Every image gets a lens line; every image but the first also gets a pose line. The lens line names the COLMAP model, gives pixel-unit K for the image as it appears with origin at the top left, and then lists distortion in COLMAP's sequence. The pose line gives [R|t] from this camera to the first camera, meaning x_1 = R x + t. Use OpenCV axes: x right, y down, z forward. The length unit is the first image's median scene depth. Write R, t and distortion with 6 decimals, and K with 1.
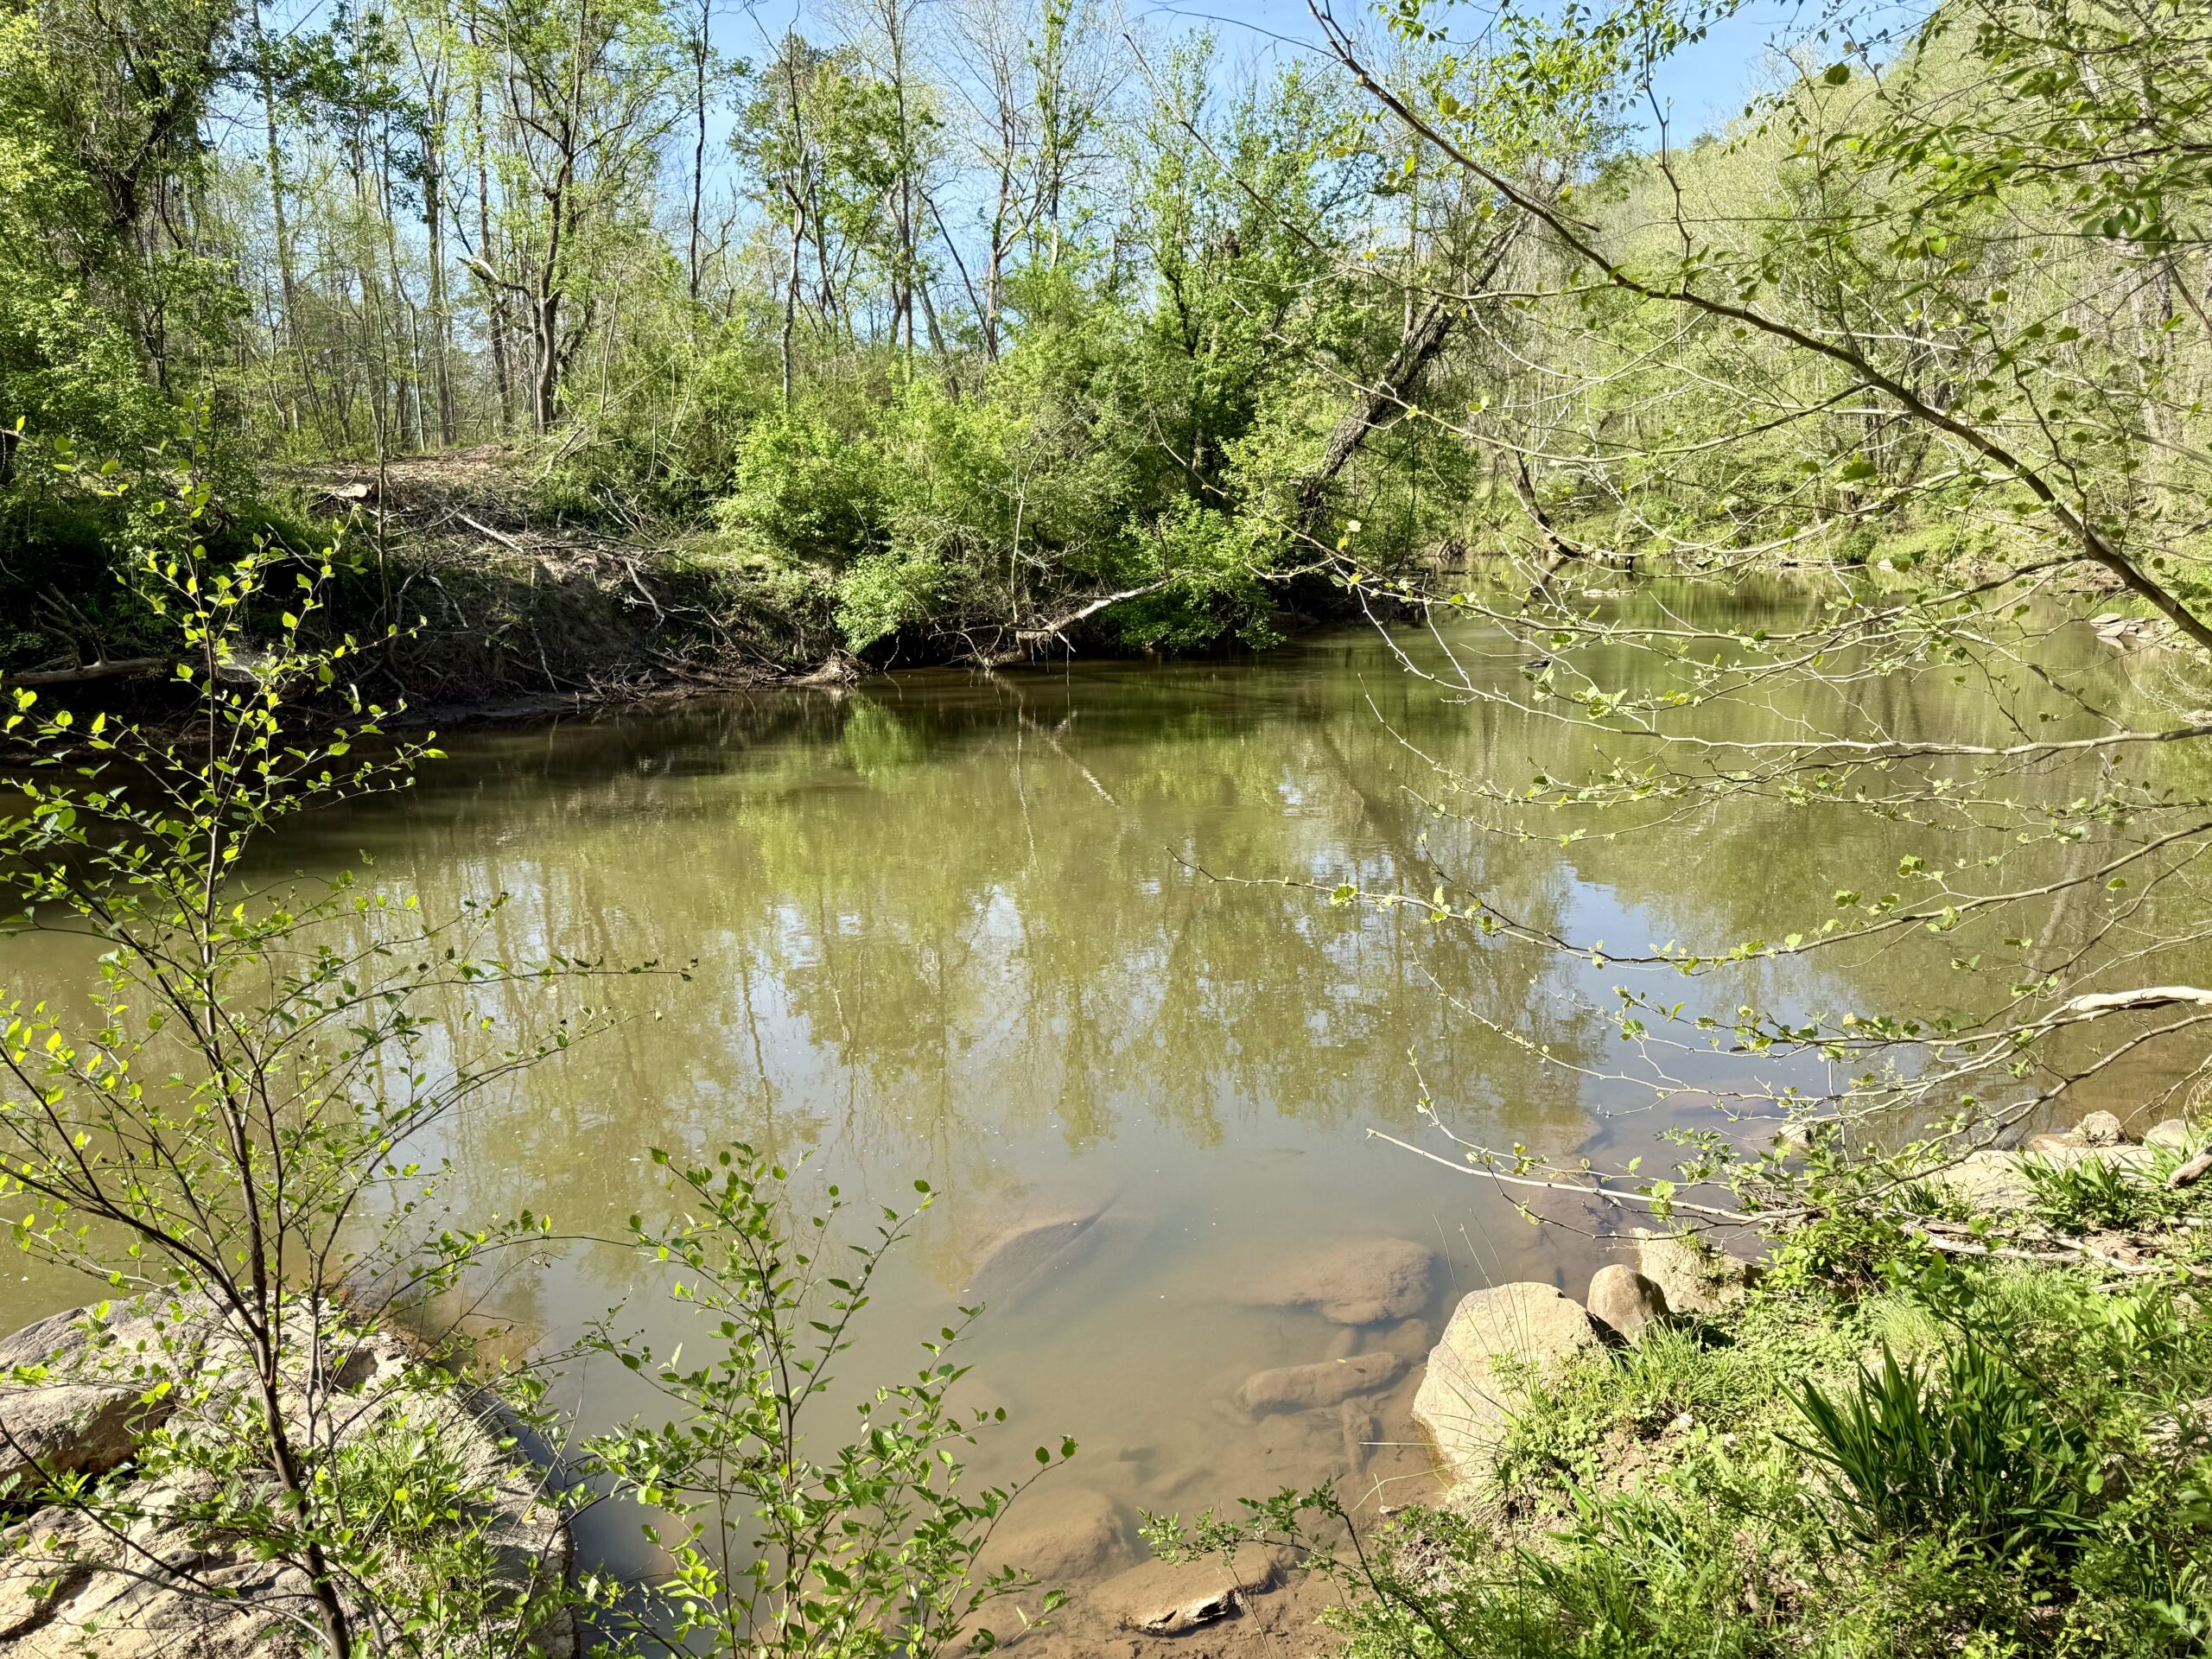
lens RADIAL K [[1561.5, 0, 1109.3], [0, 1561.5, 821.4], [0, 0, 1]] dist [0.080453, -0.103548]
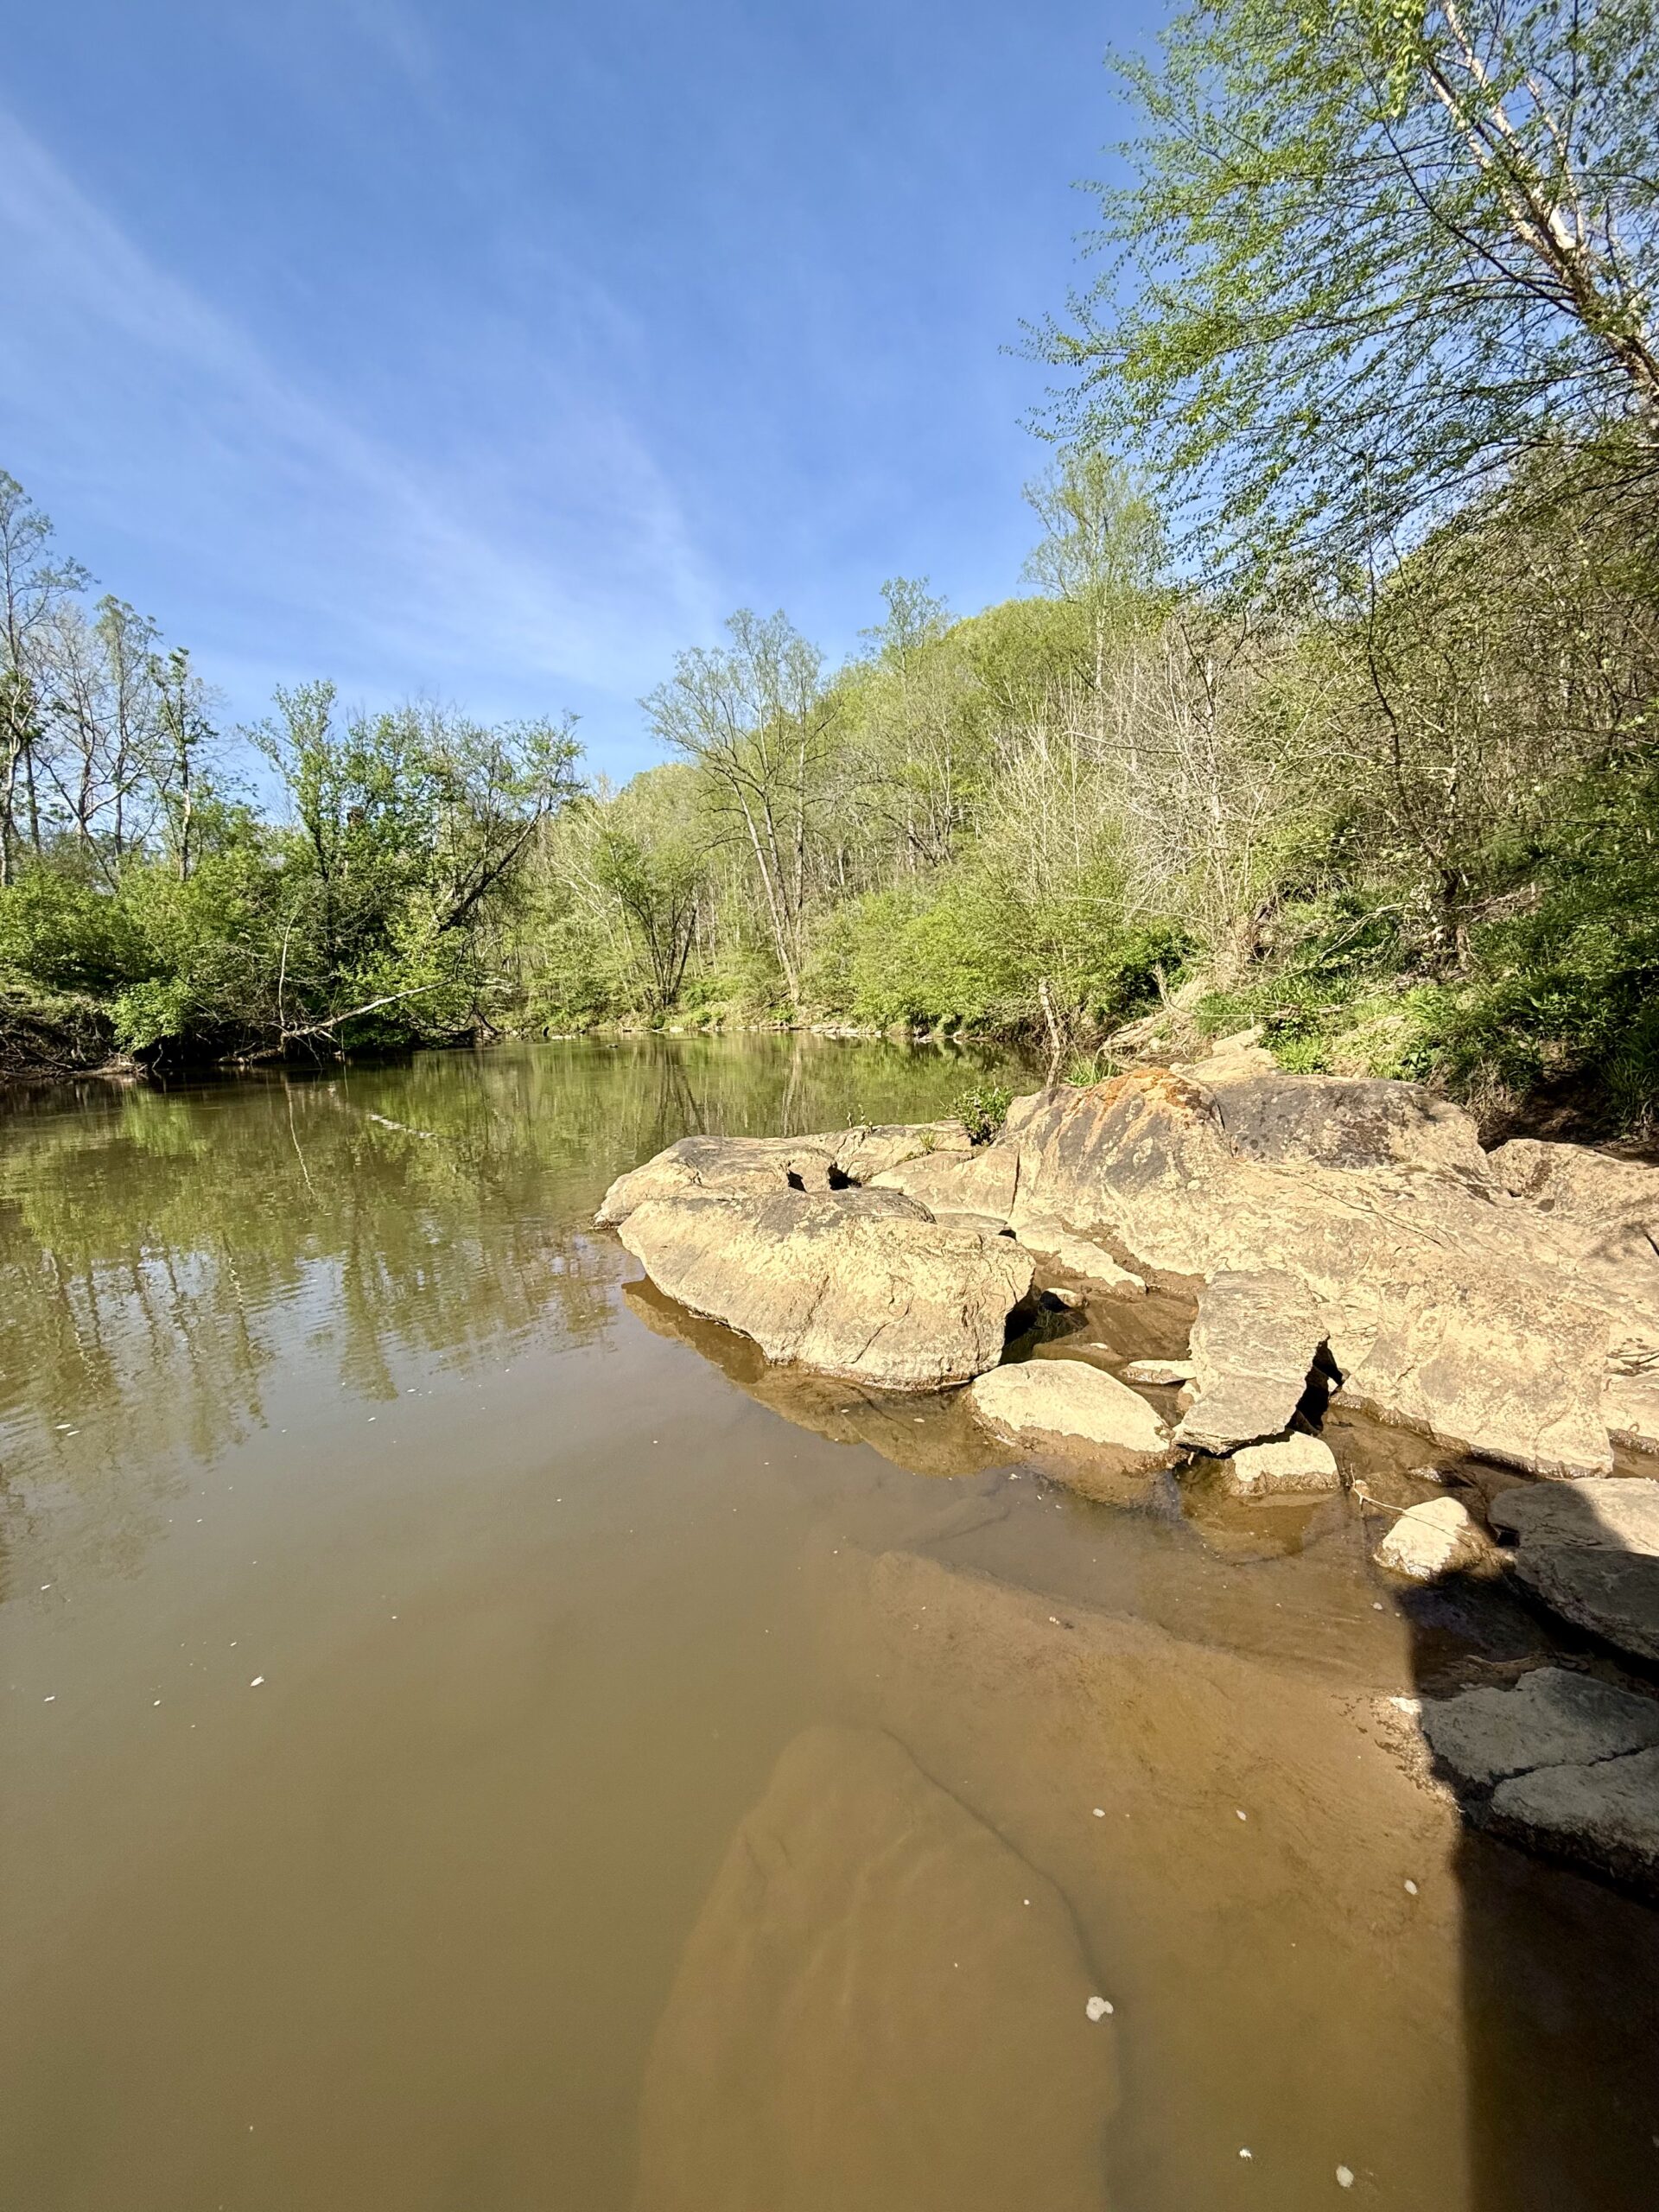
lens RADIAL K [[885.5, 0, 828.4], [0, 885.5, 1111.9], [0, 0, 1]] dist [-0.000725, 0.000616]
pose [[0.768412, -0.069791, 0.636138, -1.122791], [0.132716, 0.989804, -0.051719, 0.357452], [-0.626043, 0.124167, 0.769840, 0.257951]]
